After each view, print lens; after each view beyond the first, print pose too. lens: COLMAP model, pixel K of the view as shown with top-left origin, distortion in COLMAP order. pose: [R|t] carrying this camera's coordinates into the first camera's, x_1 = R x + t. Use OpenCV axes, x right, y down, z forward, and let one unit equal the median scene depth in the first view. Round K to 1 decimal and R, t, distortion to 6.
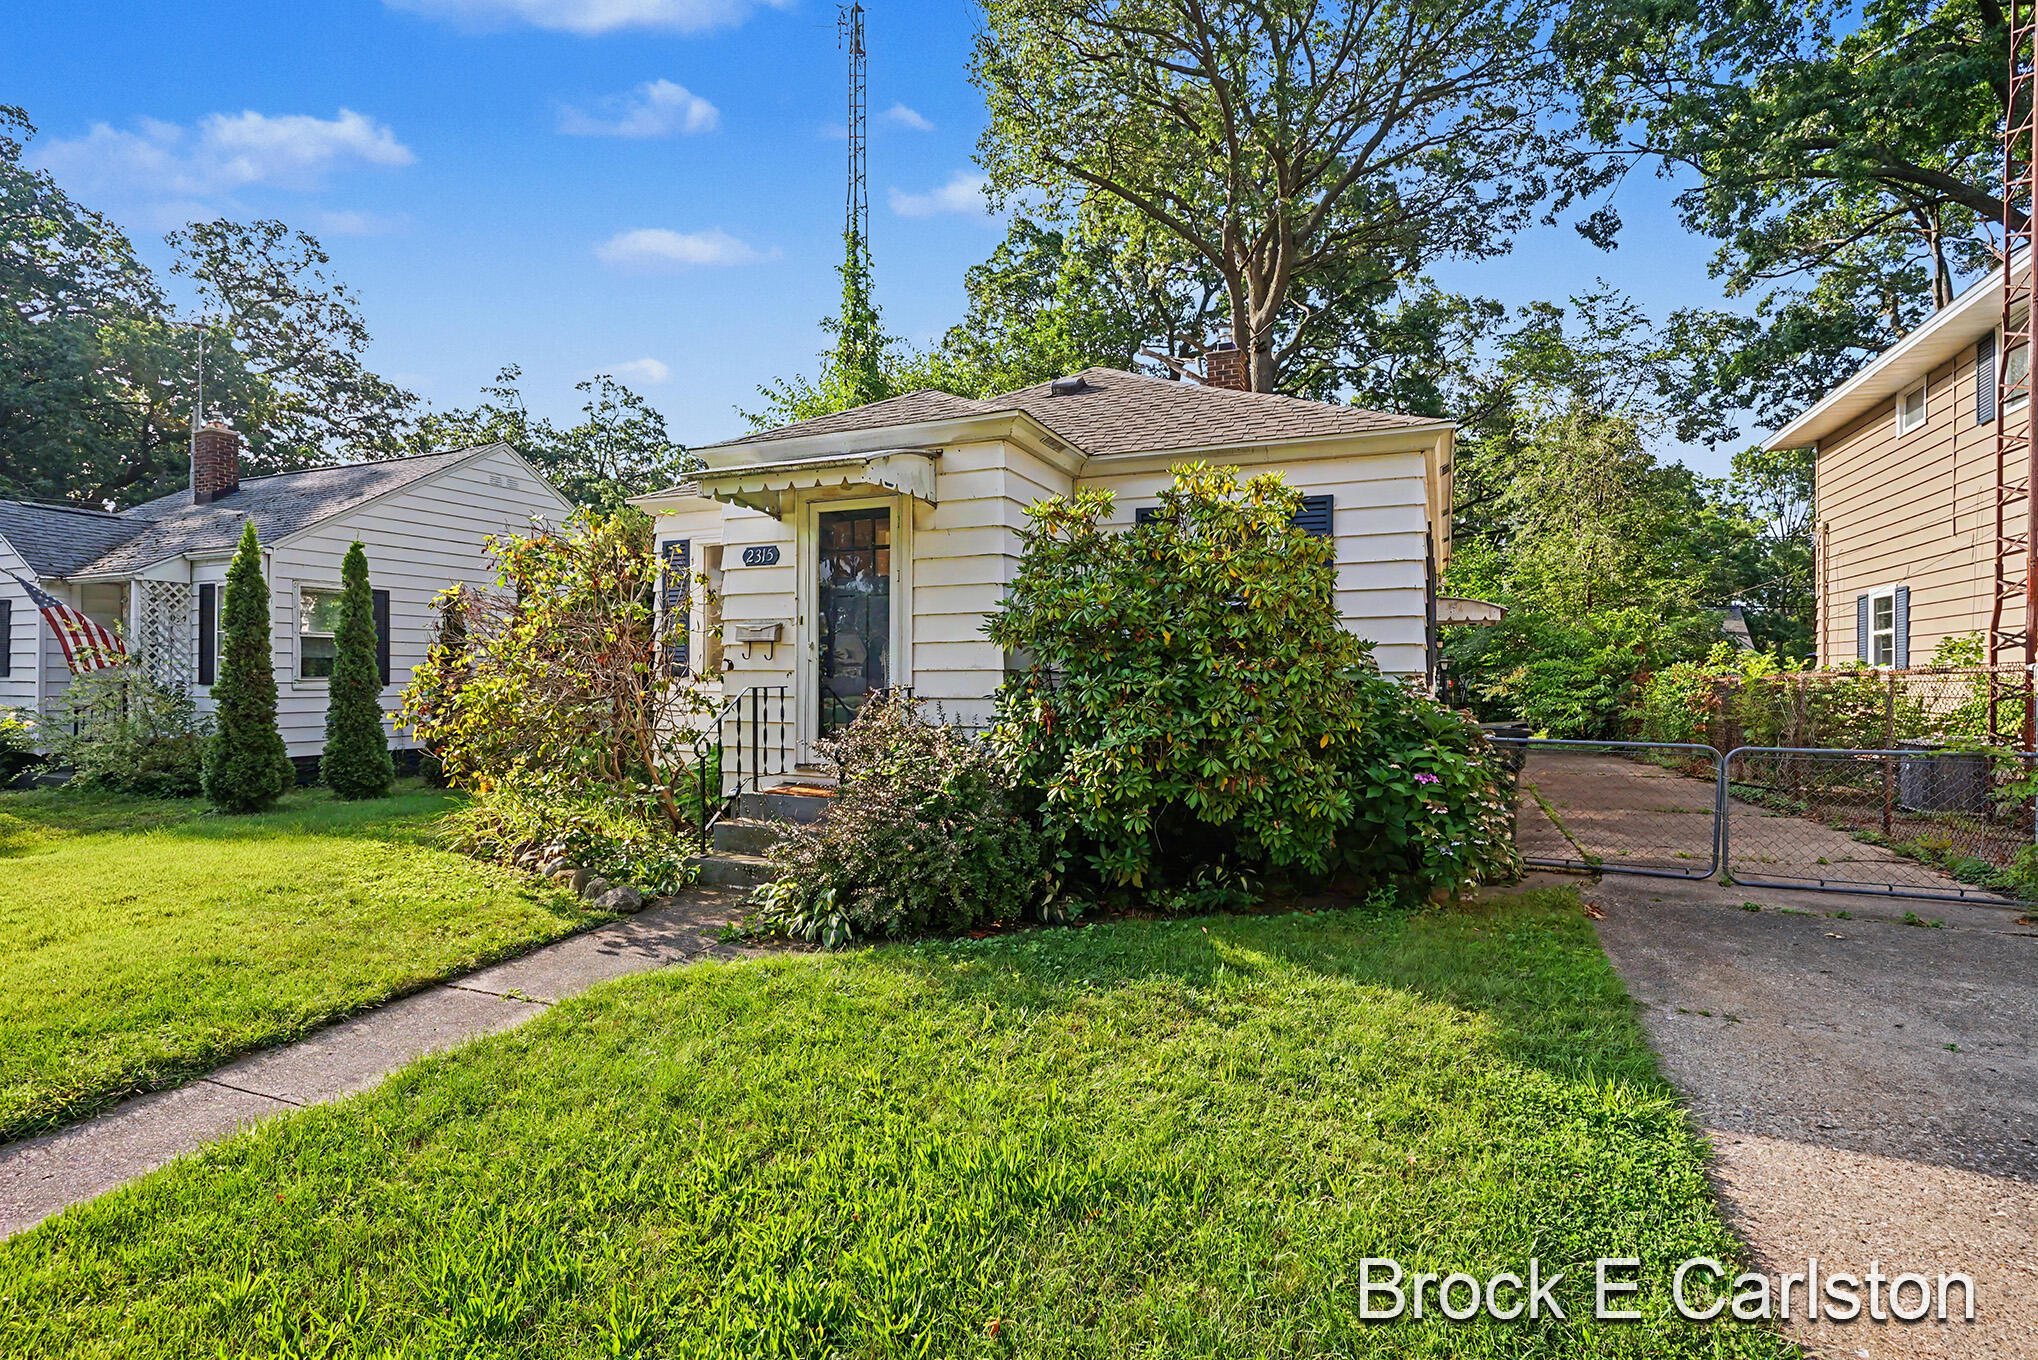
lens RADIAL K [[971.2, 0, 1028.5], [0, 971.2, 676.6], [0, 0, 1]] dist [-0.009649, 0.005369]
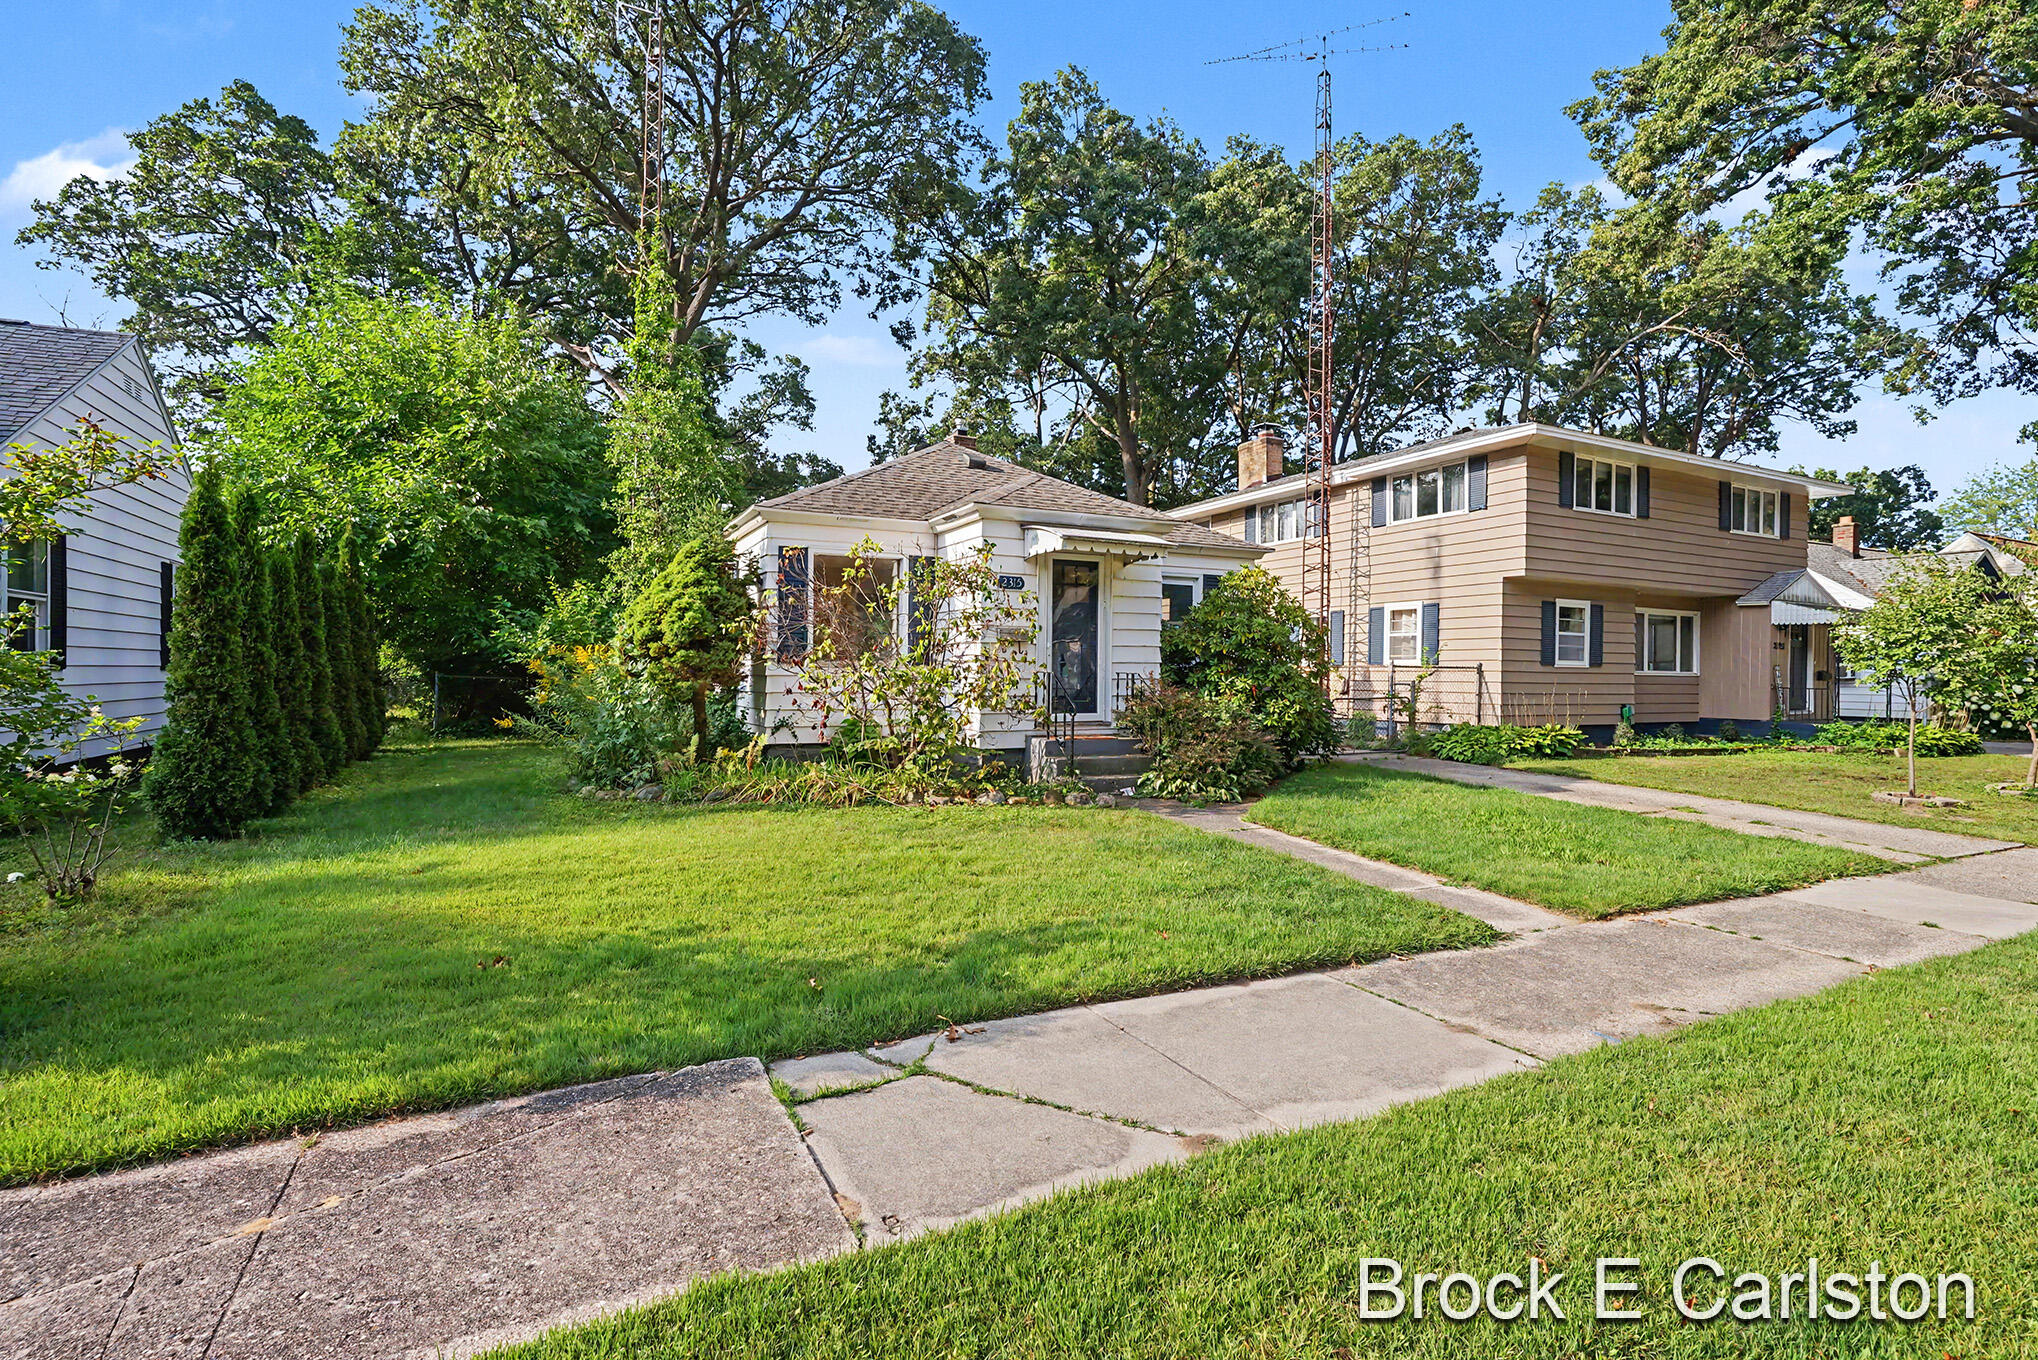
lens RADIAL K [[971.2, 0, 1015.7], [0, 971.2, 676.5], [0, 0, 1]] dist [-0.009649, 0.005369]
pose [[0.643421, -0.000730, 0.765512, -0.343423], [-0.007867, 0.999940, 0.007566, 0.001383], [-0.765472, -0.010891, 0.643377, 0.011382]]
